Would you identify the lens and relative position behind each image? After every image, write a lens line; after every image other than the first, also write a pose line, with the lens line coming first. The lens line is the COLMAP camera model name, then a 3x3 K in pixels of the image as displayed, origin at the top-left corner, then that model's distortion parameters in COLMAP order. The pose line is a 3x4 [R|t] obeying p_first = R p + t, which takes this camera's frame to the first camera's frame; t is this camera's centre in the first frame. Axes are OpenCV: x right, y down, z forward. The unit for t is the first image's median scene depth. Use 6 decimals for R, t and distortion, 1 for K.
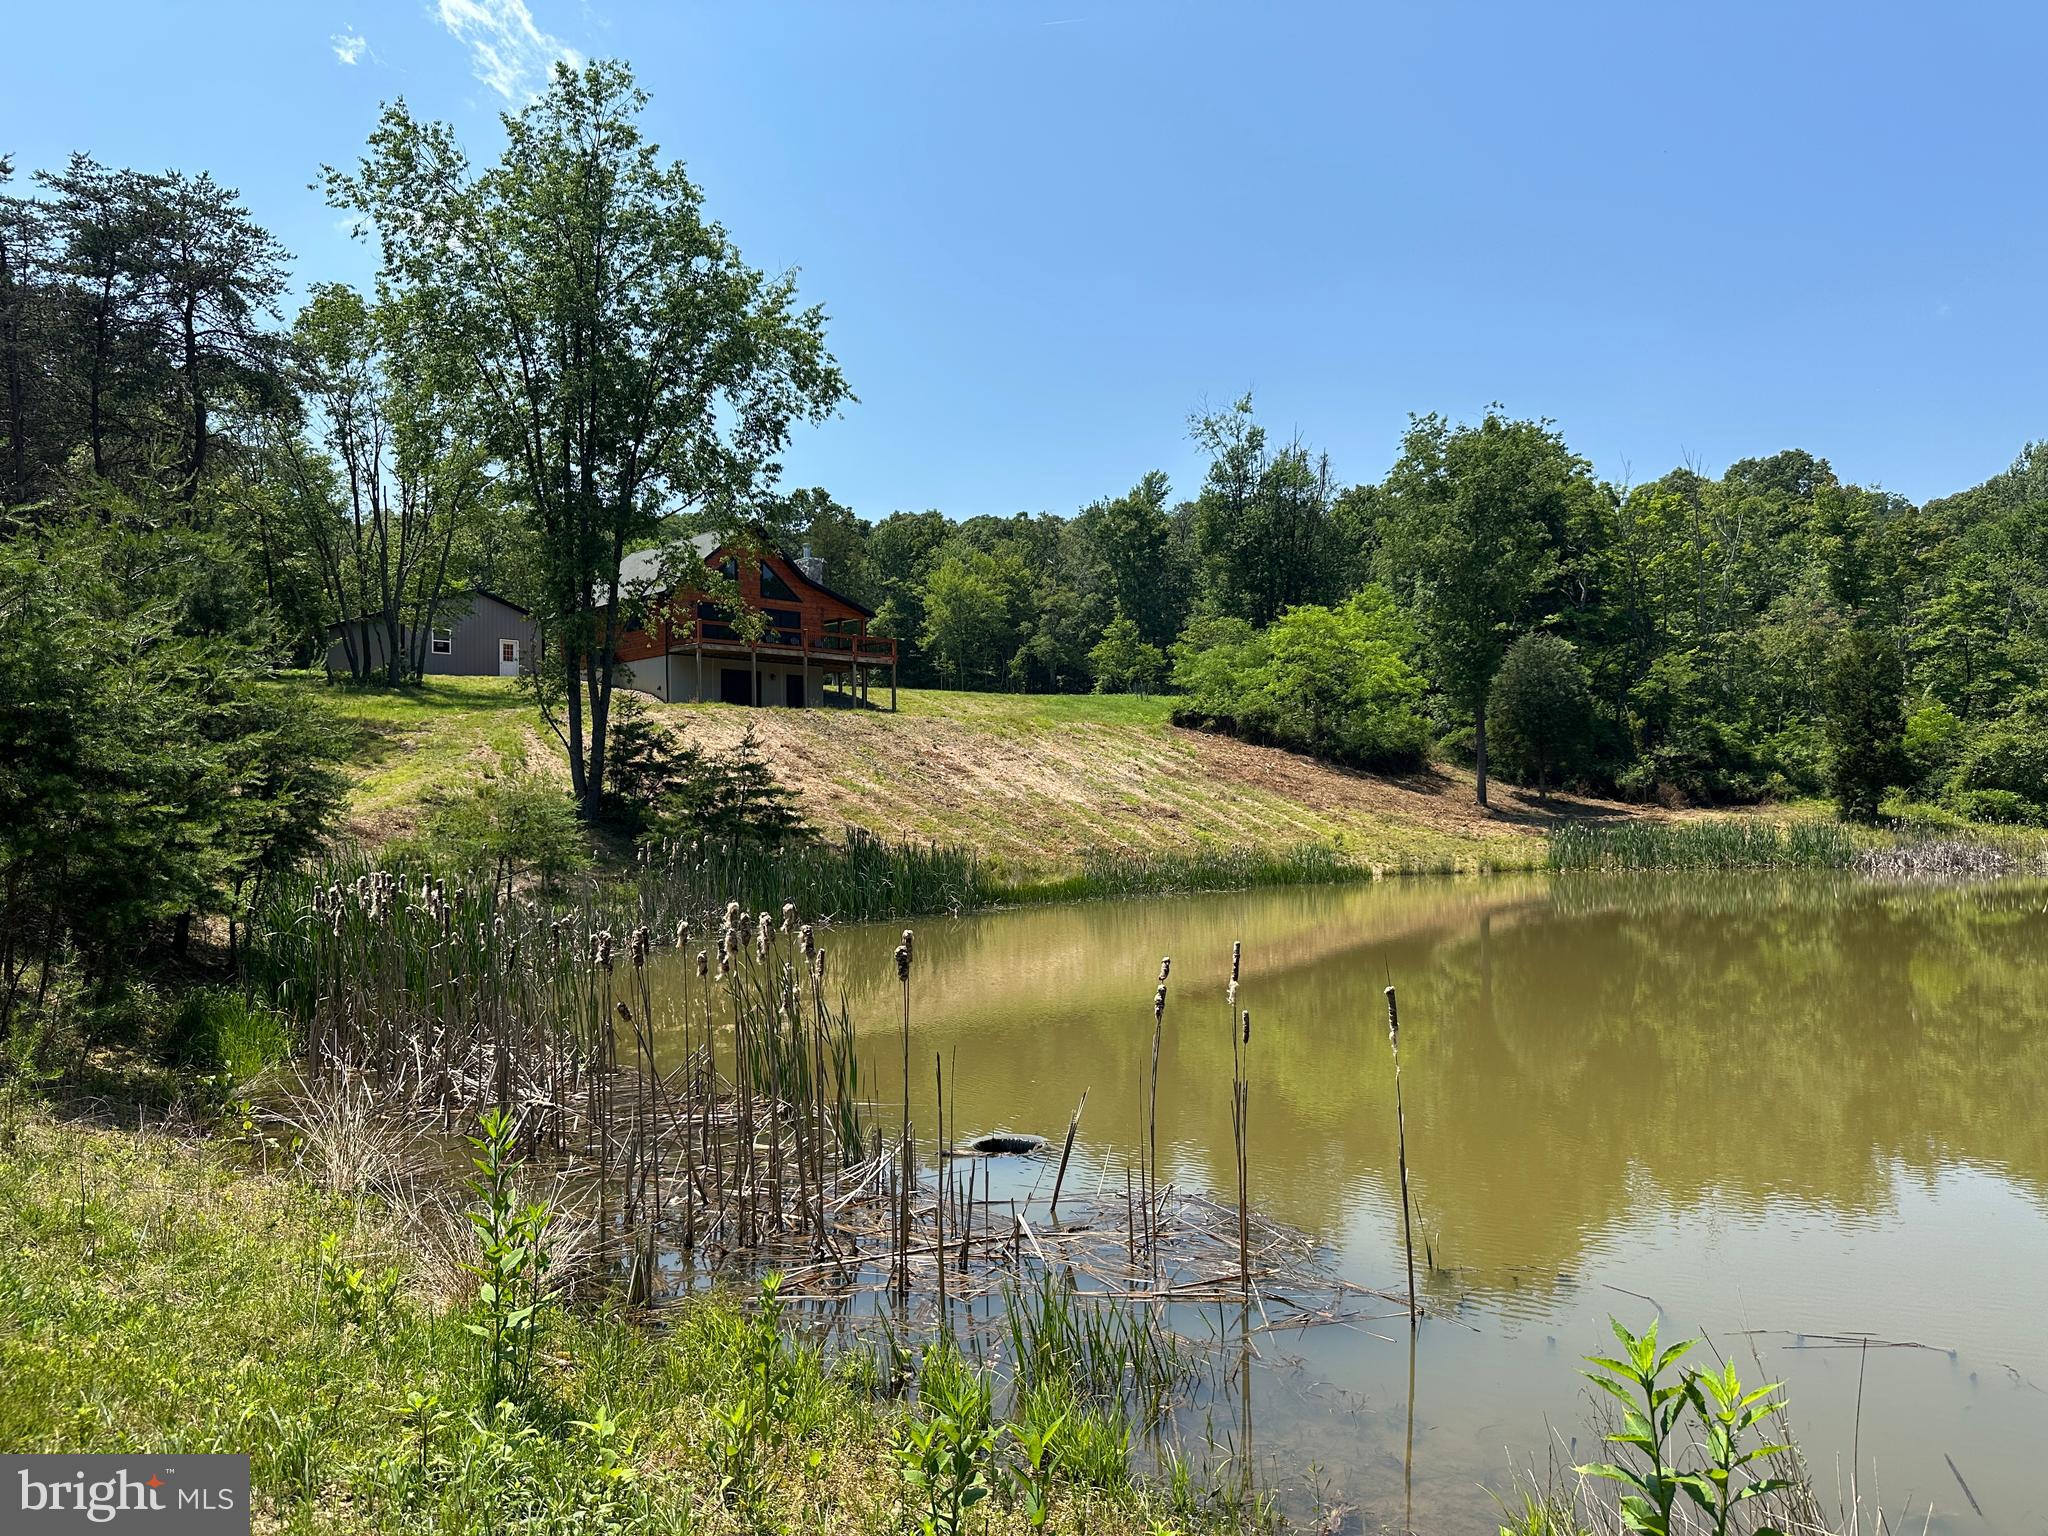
lens RADIAL K [[1442.2, 0, 1024.0], [0, 1442.2, 768.0], [0, 0, 1]] dist [0.082165, -0.099054]
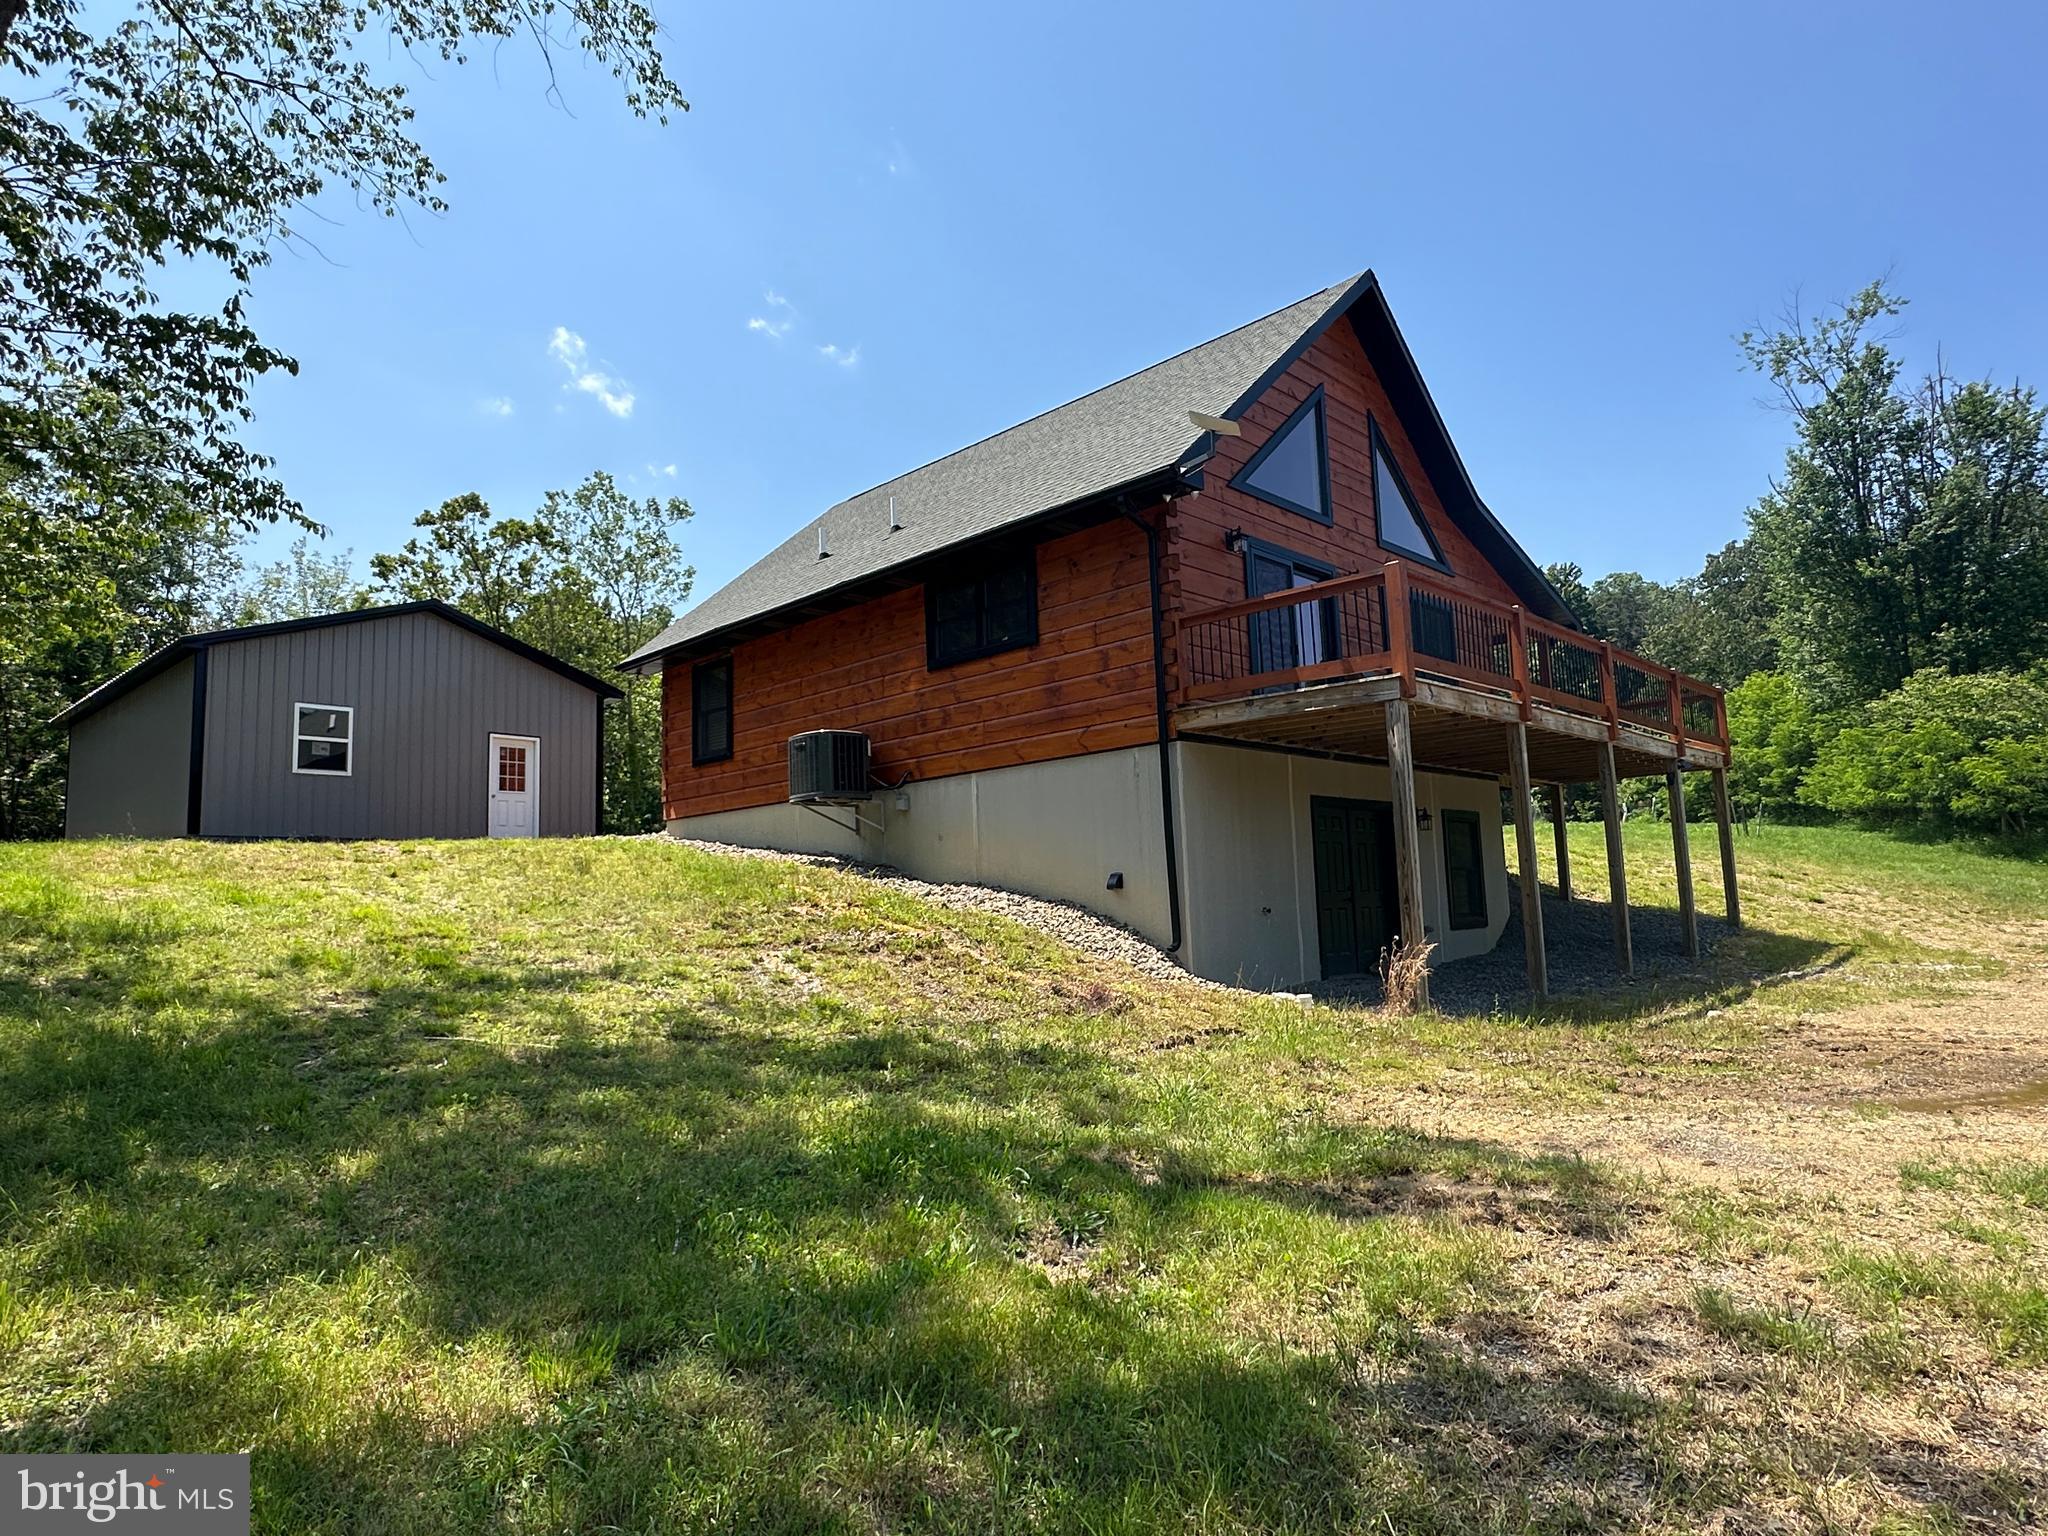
lens RADIAL K [[1160.5, 0, 1024.0], [0, 1160.5, 768.0], [0, 0, 1]] dist [-0.000123, -0.000030]
pose [[0.997342, -0.023680, 0.068912, -0.277024], [0.029902, 0.995428, -0.090711, -0.055890], [-0.066449, 0.092531, 0.993490, 0.800741]]
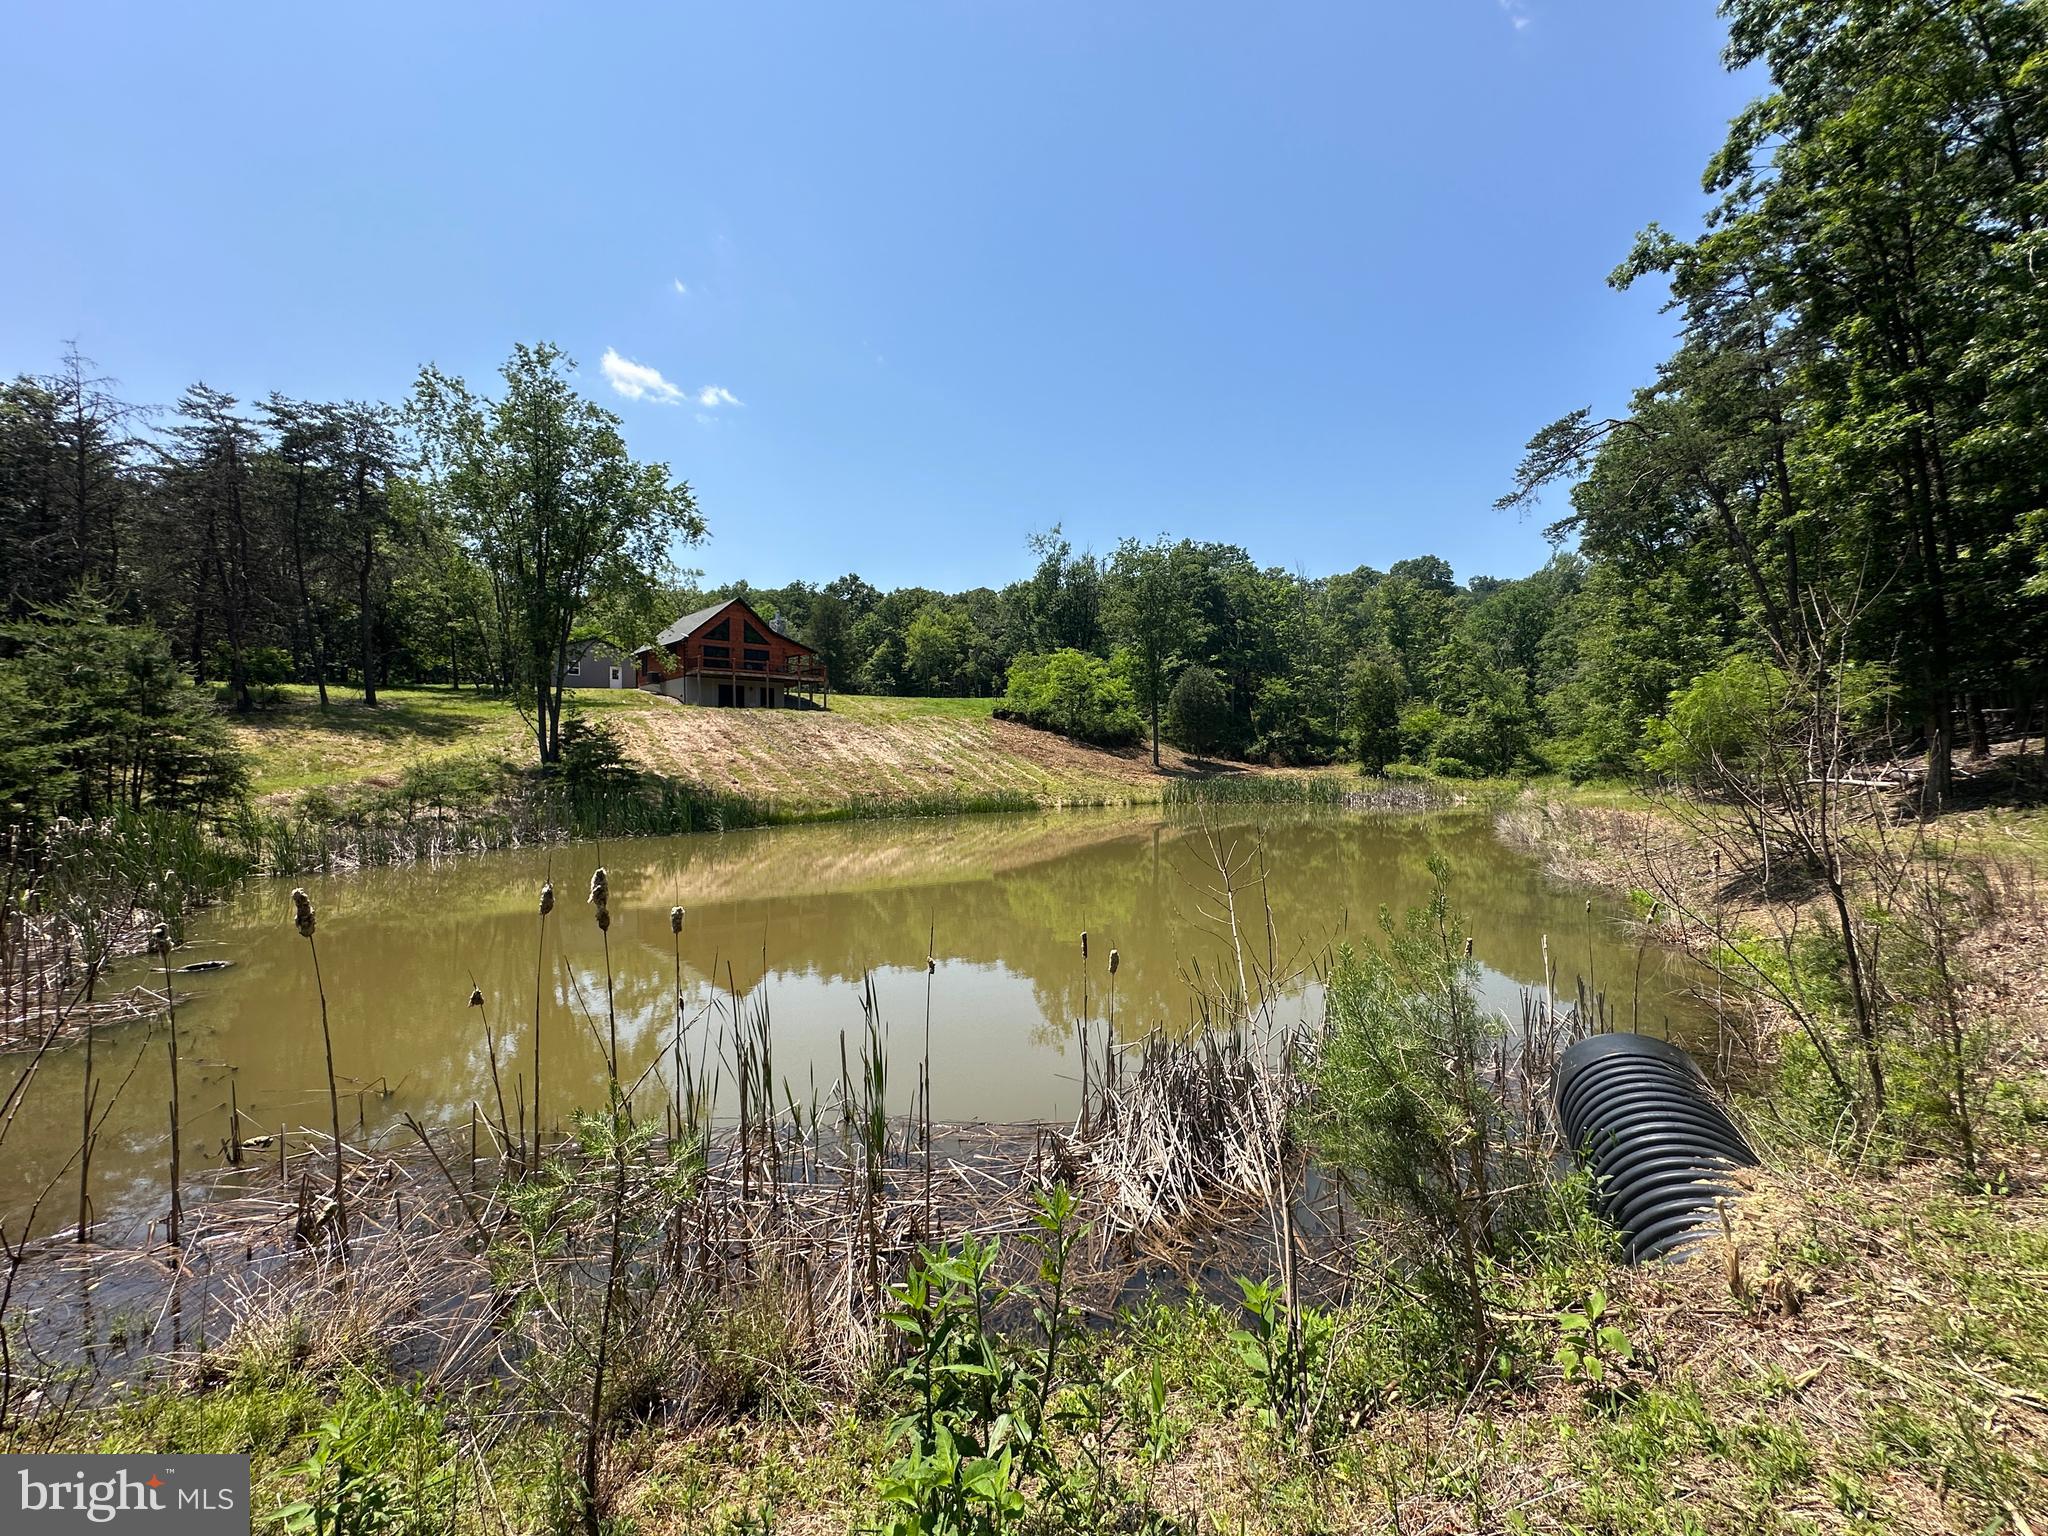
lens RADIAL K [[854.4, 0, 1024.0], [0, 854.4, 768.0], [0, 0, 1]] dist [-0.002085, 0.000210]
pose [[0.999989, 0.004465, -0.001385, 0.157043], [-0.004412, 0.999335, 0.036204, -0.007473], [0.001545, -0.036198, 0.999343, -0.019183]]
